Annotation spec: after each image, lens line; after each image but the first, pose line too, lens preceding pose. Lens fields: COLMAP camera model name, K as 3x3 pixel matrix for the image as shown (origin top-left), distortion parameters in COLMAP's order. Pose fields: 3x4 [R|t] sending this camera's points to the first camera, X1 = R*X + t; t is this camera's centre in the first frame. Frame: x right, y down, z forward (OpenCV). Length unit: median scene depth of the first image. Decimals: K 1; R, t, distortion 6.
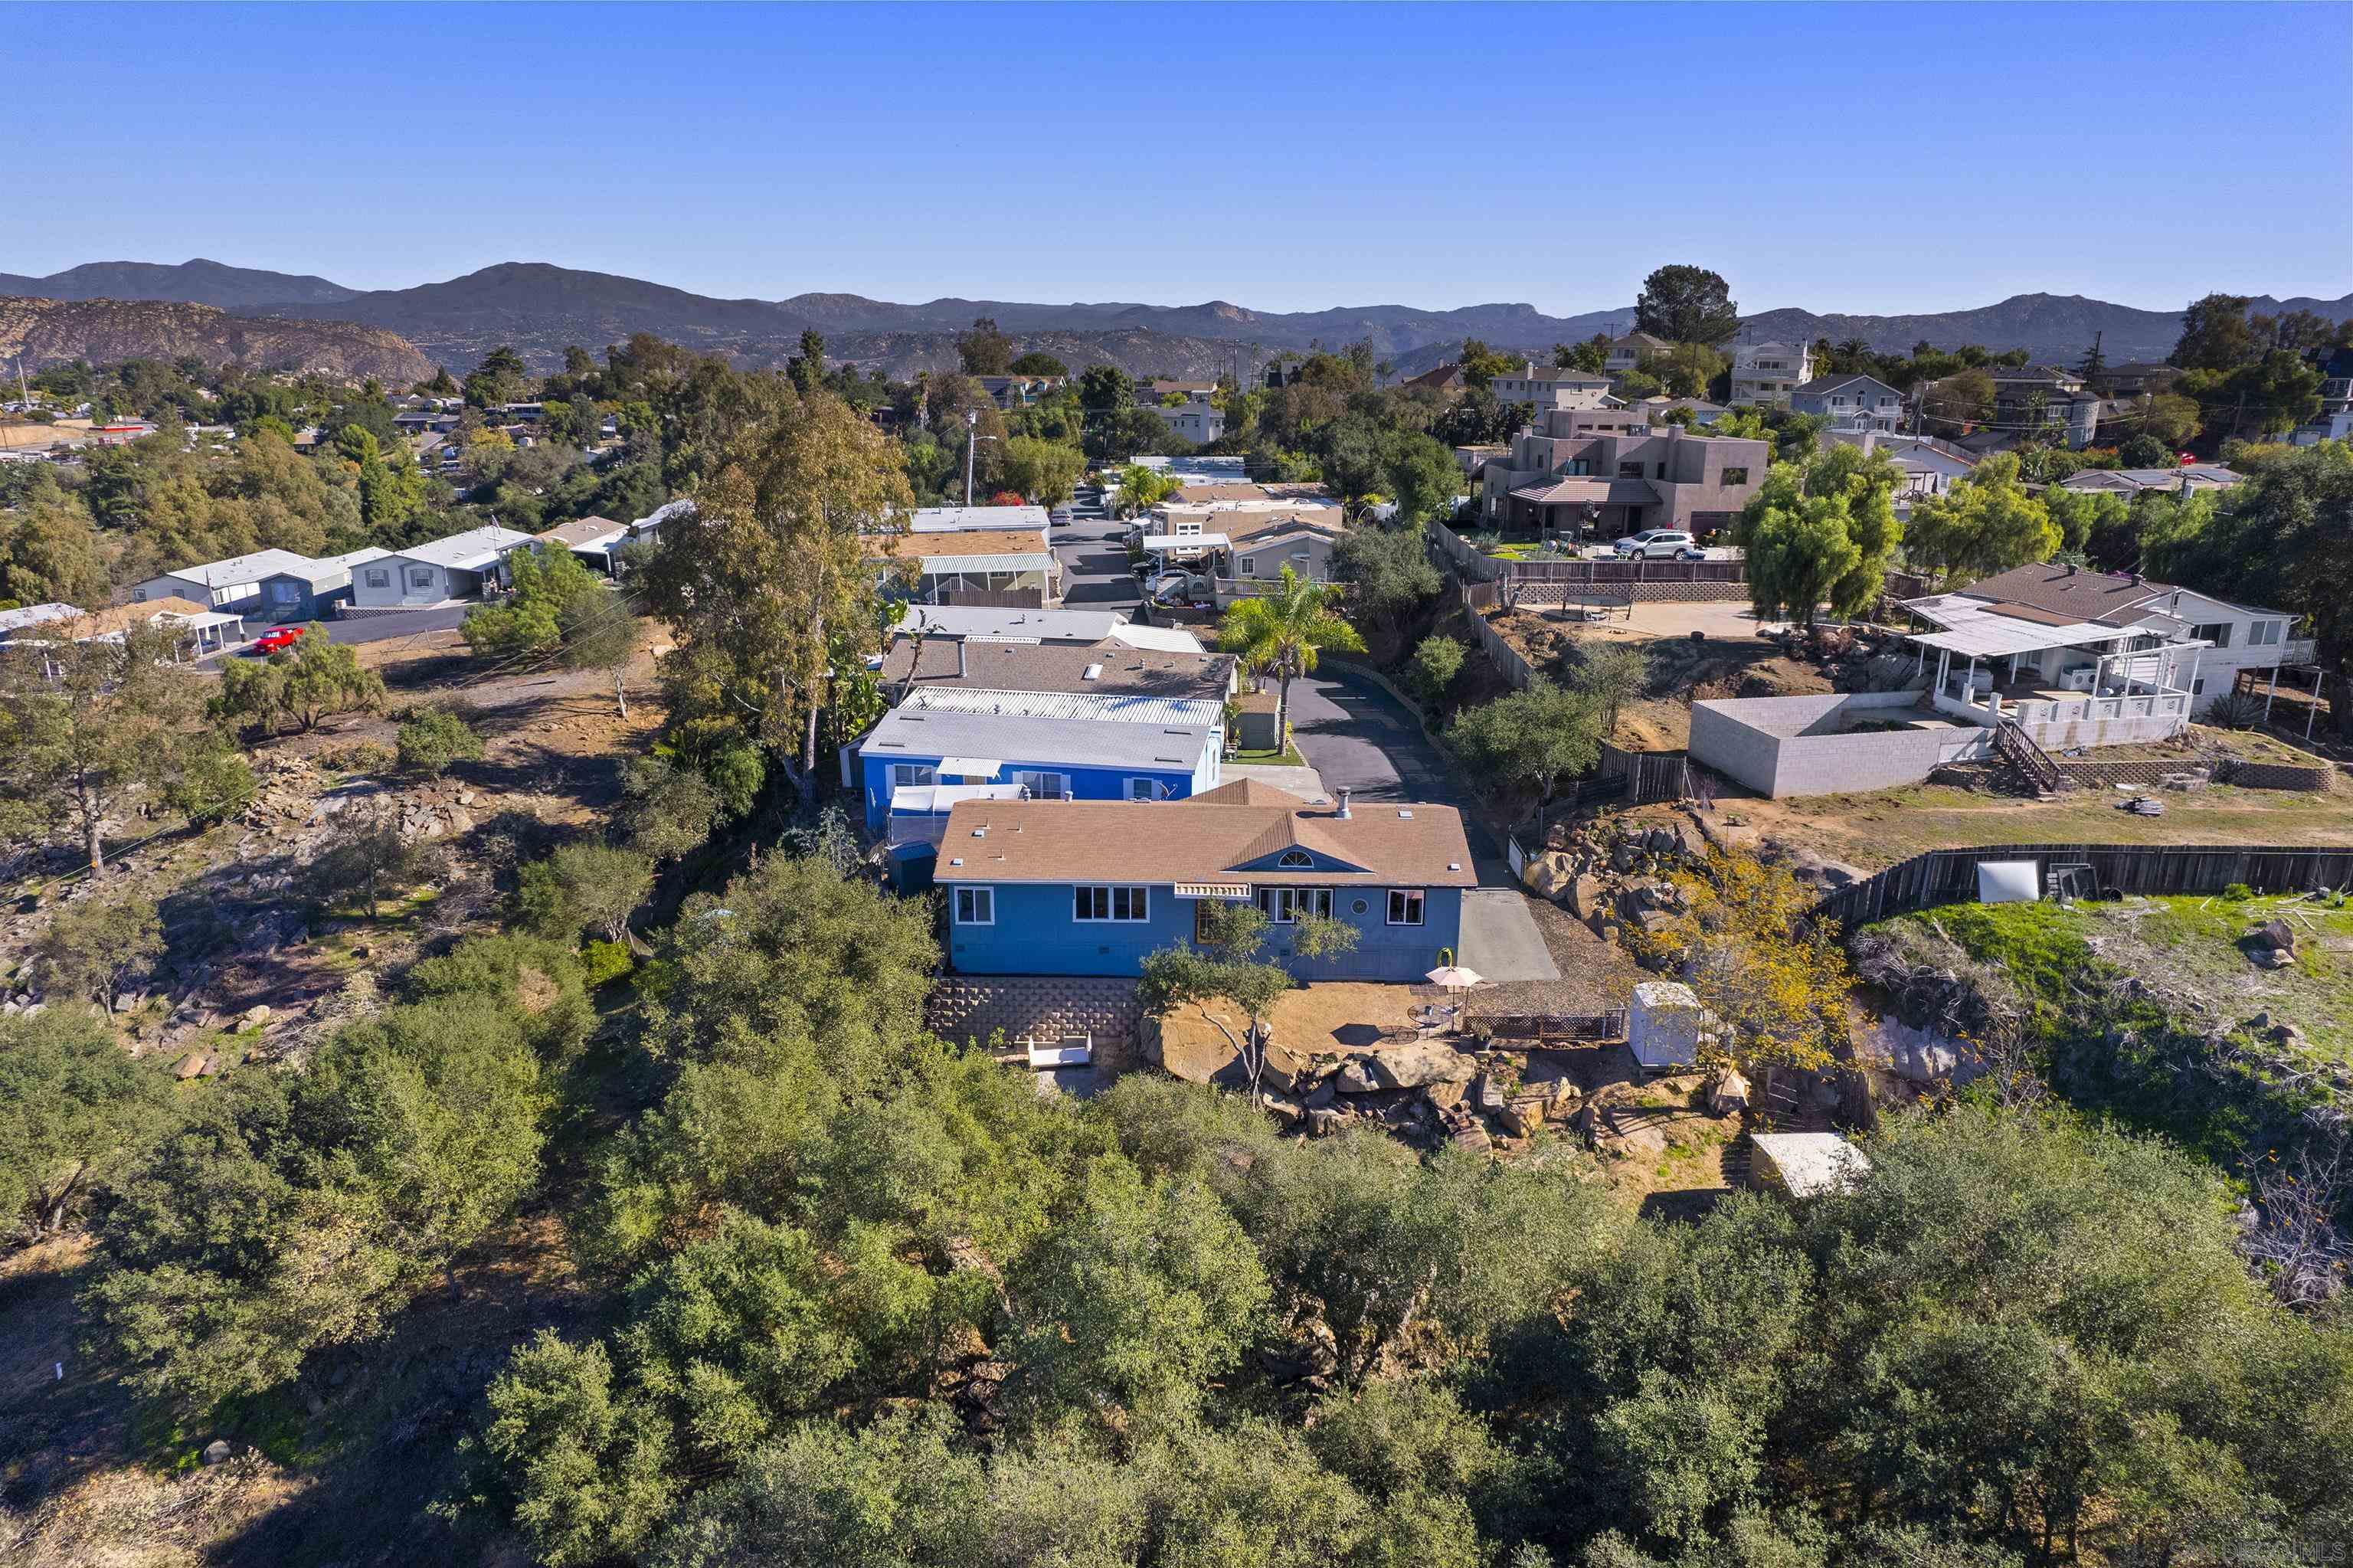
lens RADIAL K [[1511.4, 0, 1176.5], [0, 1511.4, 784.0], [0, 0, 1]] dist [-0.063768, 0.055789]
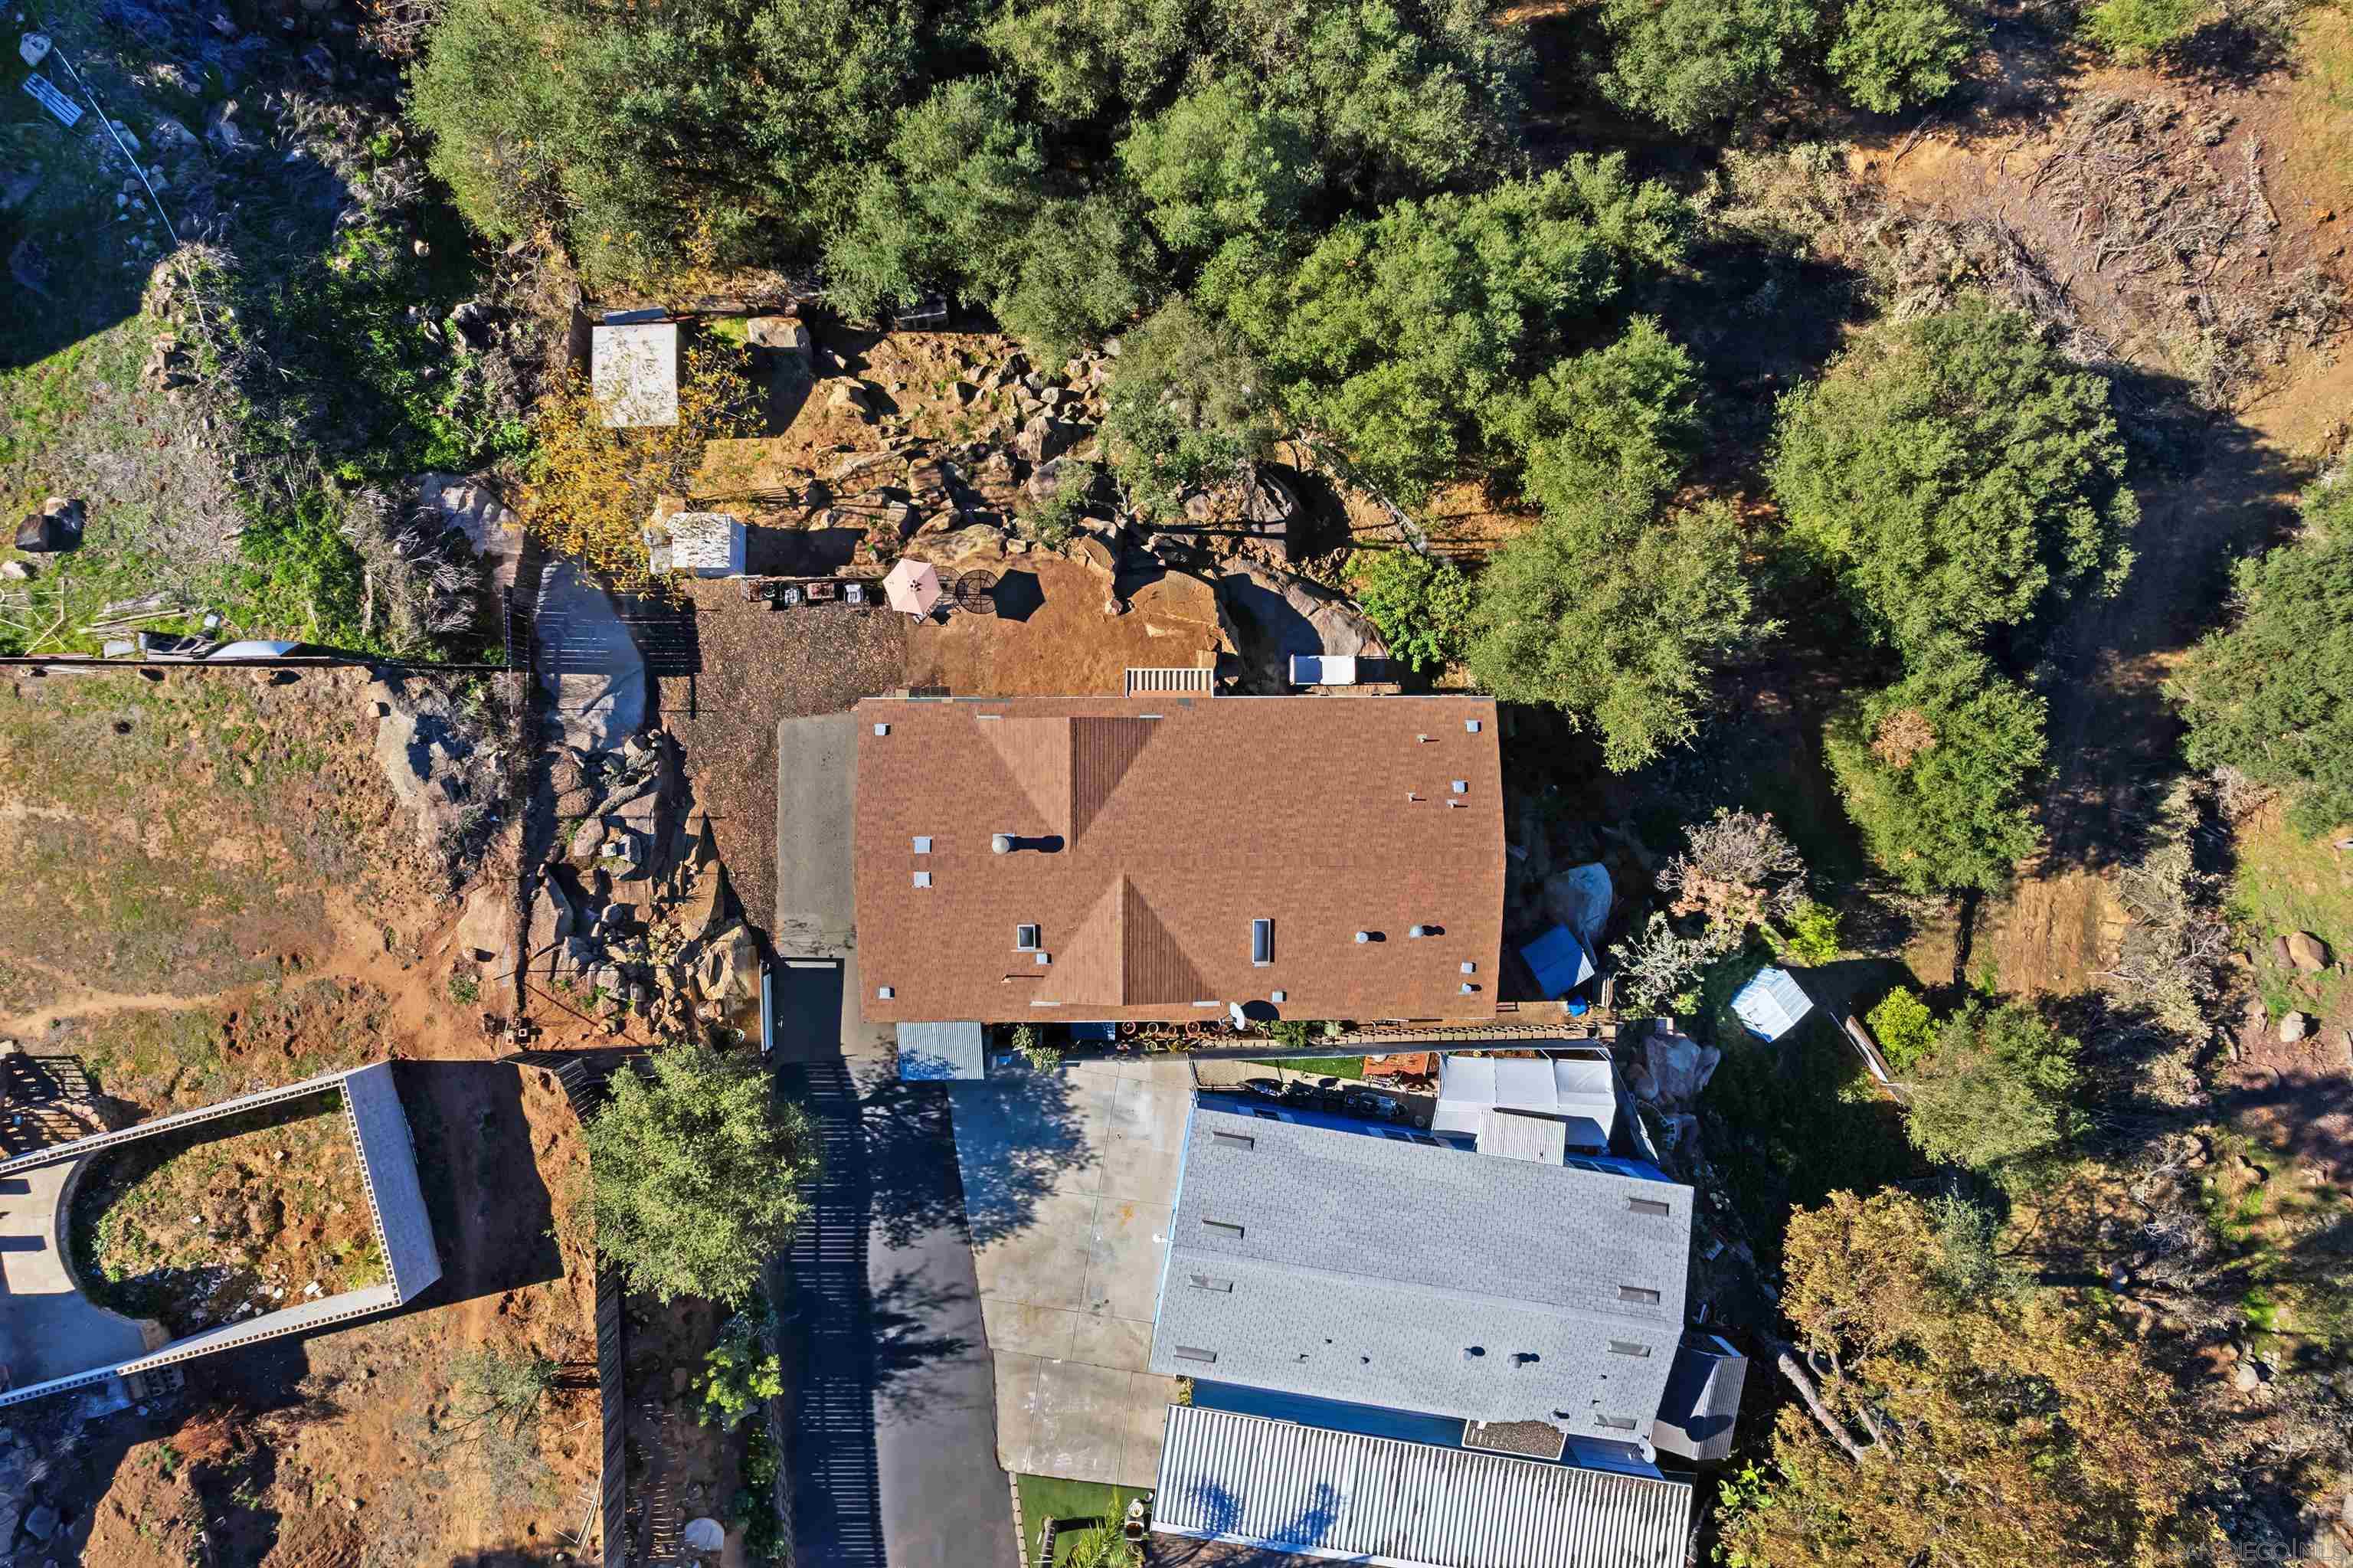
lens RADIAL K [[1511.4, 0, 1176.5], [0, 1511.4, 784.0], [0, 0, 1]] dist [-0.063768, 0.055789]
pose [[-0.999543, 0.020637, -0.022069, 0.039758], [-0.026906, -0.275626, 0.960888, -0.757368], [0.013747, 0.961043, 0.276055, 0.797538]]
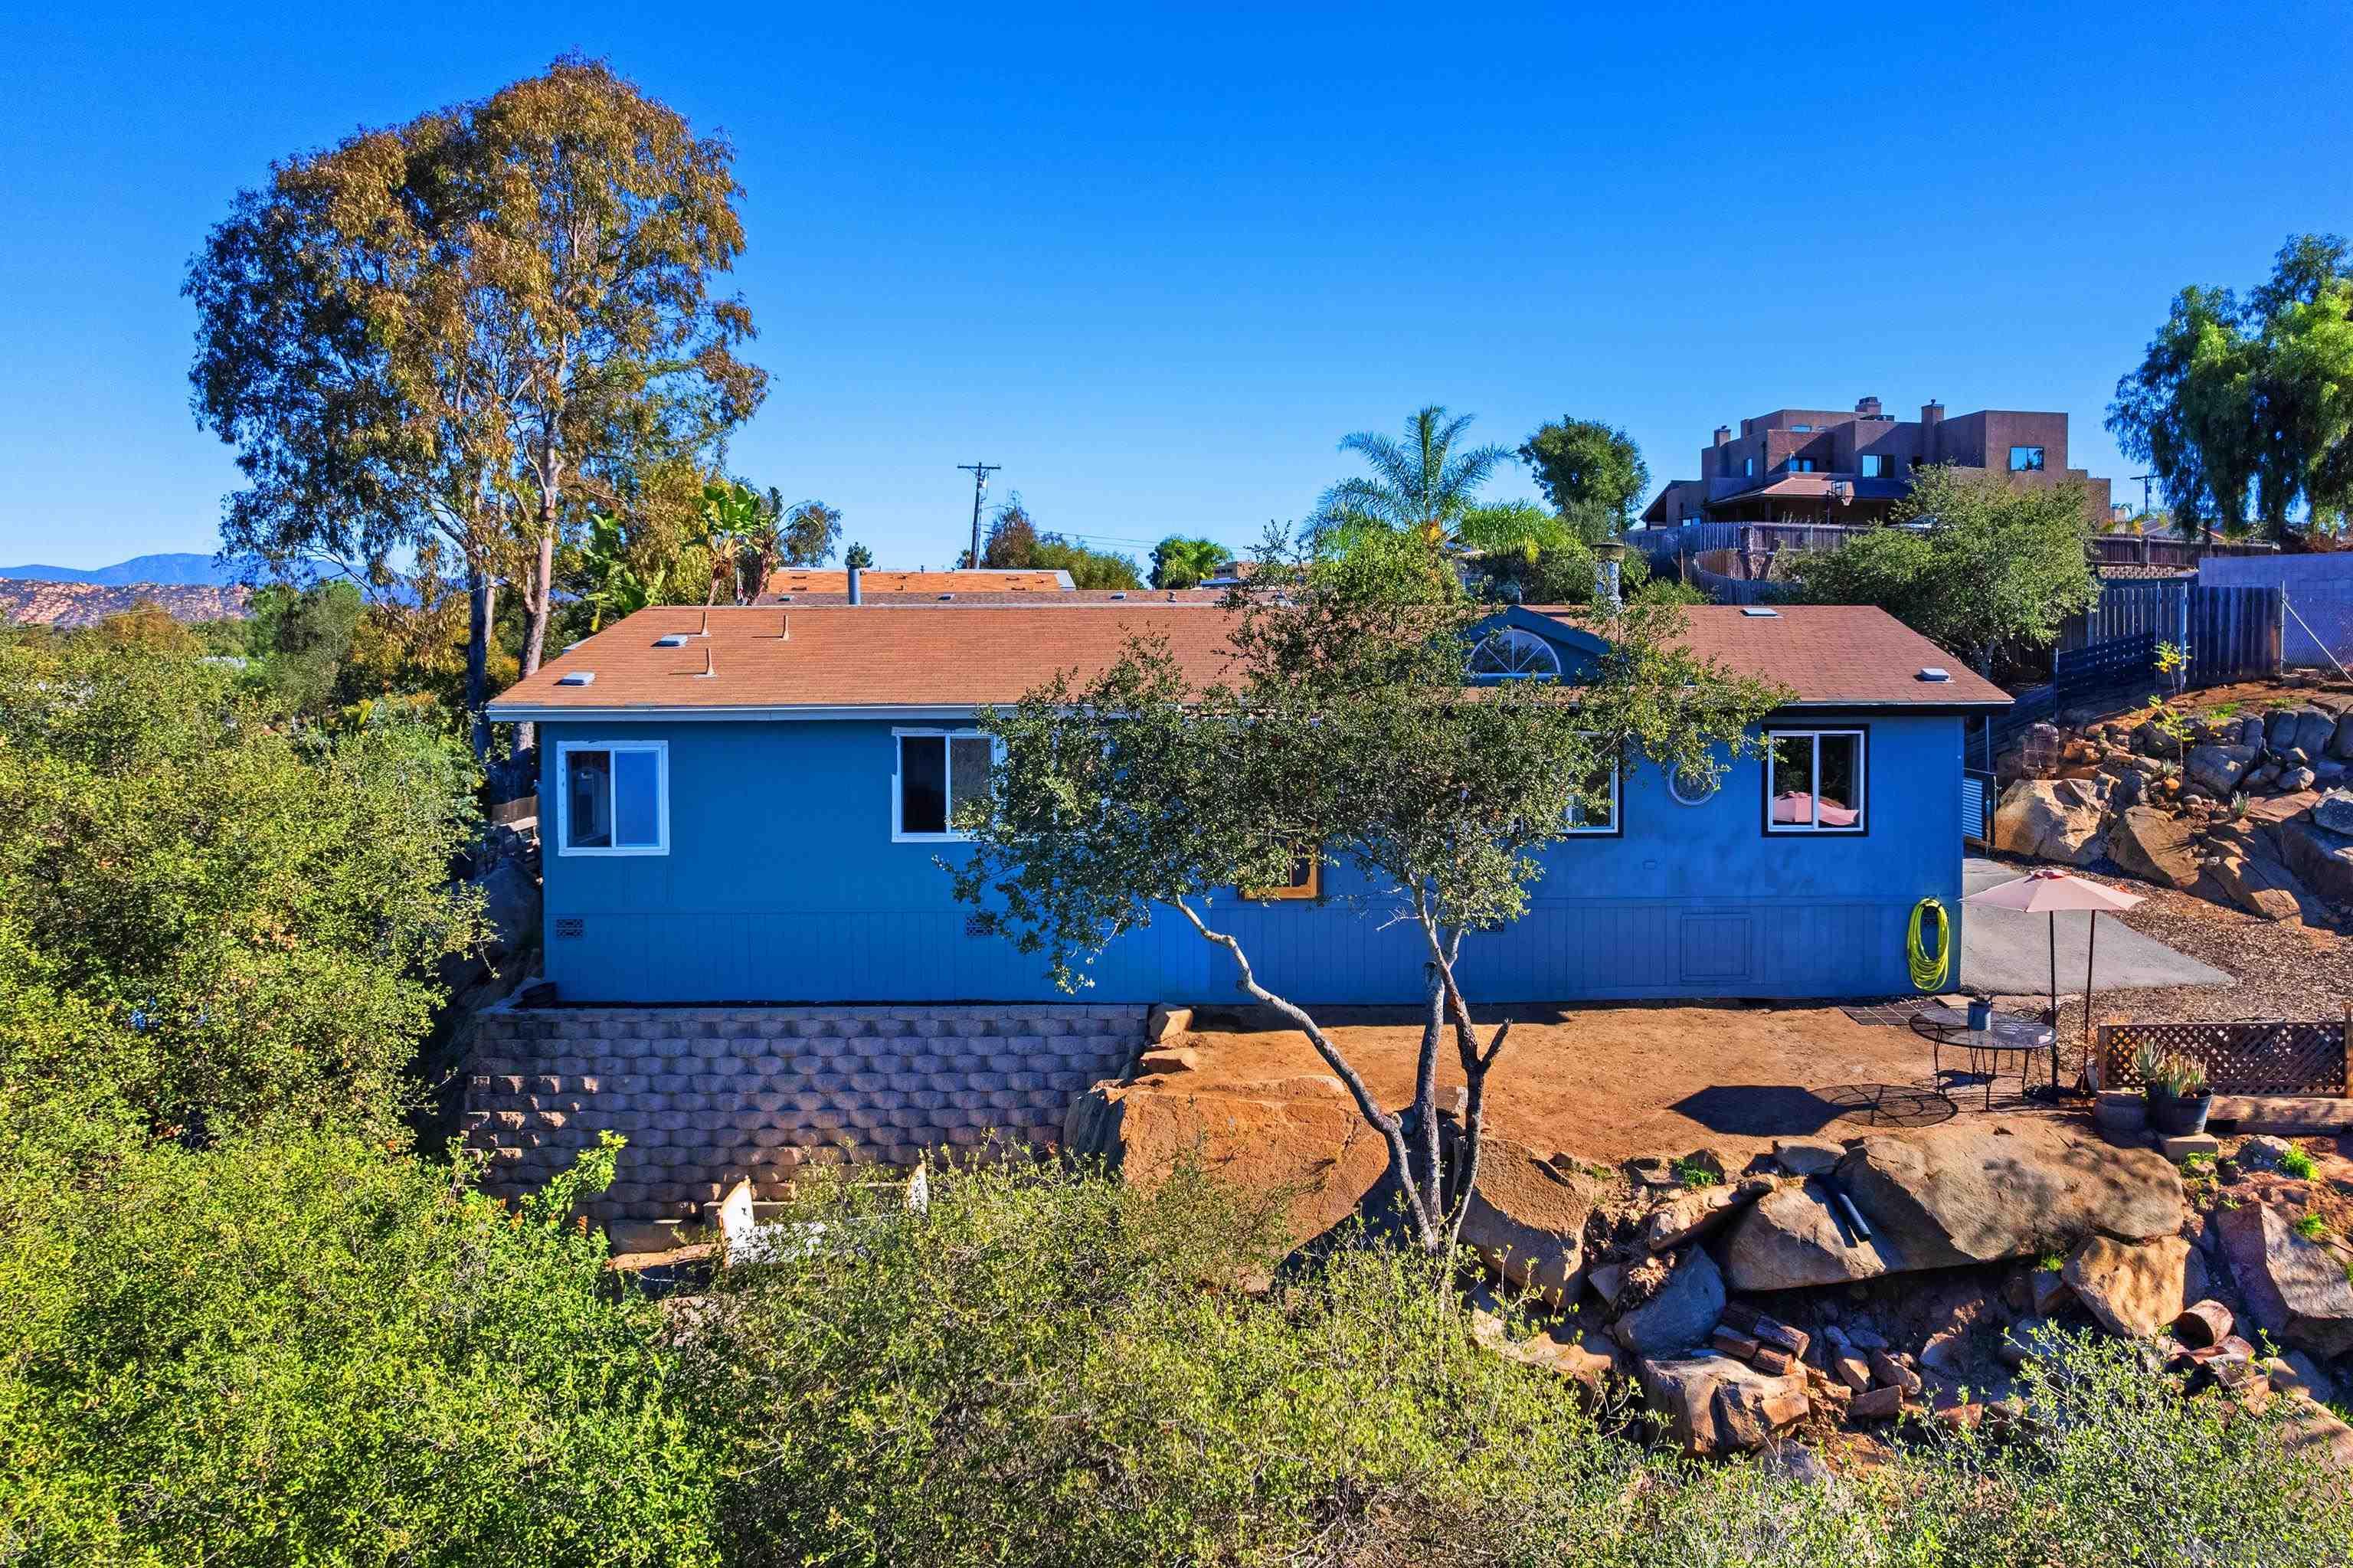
lens RADIAL K [[1575.6, 0, 1360.0], [0, 1575.6, 684.9], [0, 0, 1]] dist [-0.061676, 0.067295]
pose [[0.998237, -0.007946, 0.058816, 0.019650], [0.022354, 0.968354, -0.248577, 0.150090], [-0.054980, 0.249453, 0.966825, 0.631973]]
